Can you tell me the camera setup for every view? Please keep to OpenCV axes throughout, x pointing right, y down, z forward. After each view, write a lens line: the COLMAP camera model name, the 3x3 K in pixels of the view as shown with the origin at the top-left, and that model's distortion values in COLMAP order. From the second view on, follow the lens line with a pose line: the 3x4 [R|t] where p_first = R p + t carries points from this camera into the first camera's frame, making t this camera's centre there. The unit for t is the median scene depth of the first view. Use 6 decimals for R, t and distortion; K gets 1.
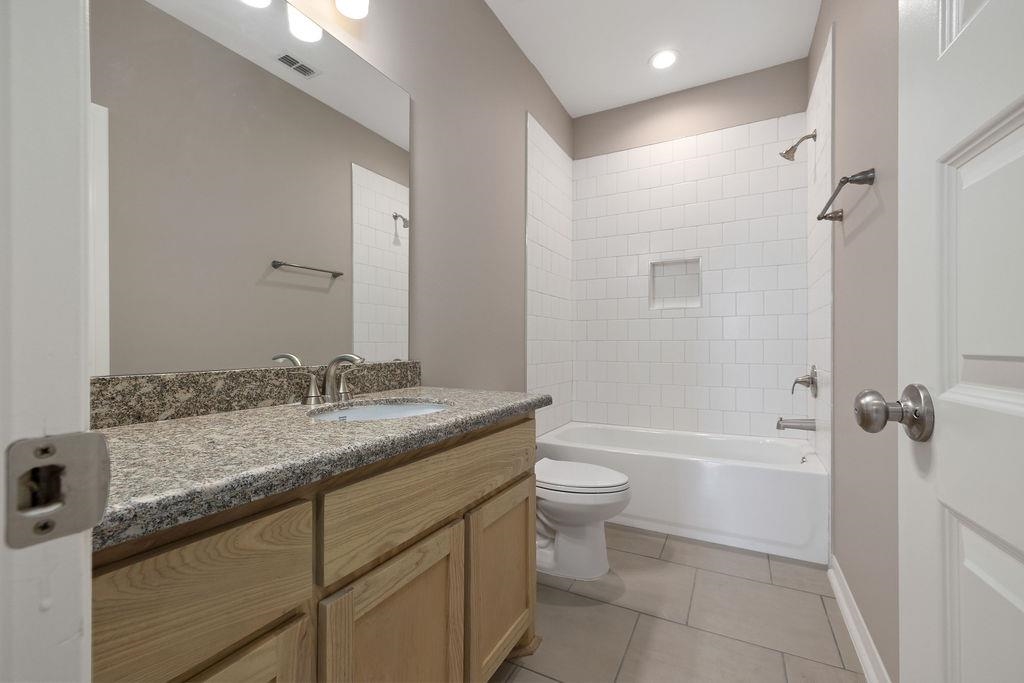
lens RADIAL K [[432.3, 0, 513.9], [0, 432.3, 343.5], [0, 0, 1]] dist [0.009906, -0.000702]
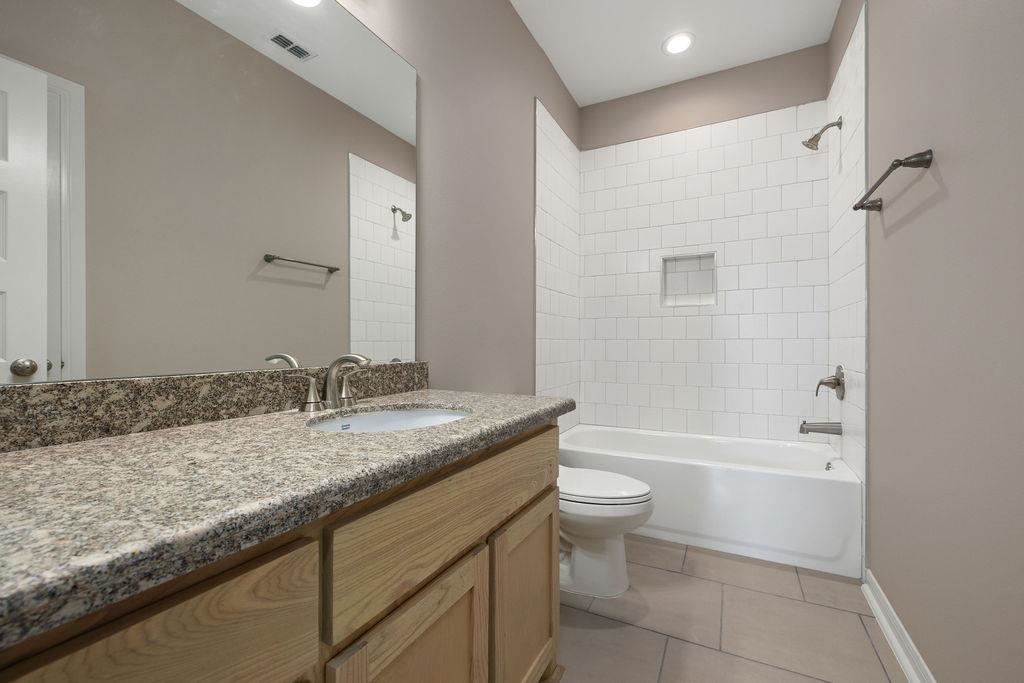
lens RADIAL K [[432.3, 0, 510.5], [0, 432.3, 342.9], [0, 0, 1]] dist [0.009906, -0.000702]
pose [[0.999956, 0.000163, 0.009408, -0.051757], [-0.000168, 1.000000, 0.000438, 0.000482], [-0.009408, -0.000440, 0.999956, 0.086283]]
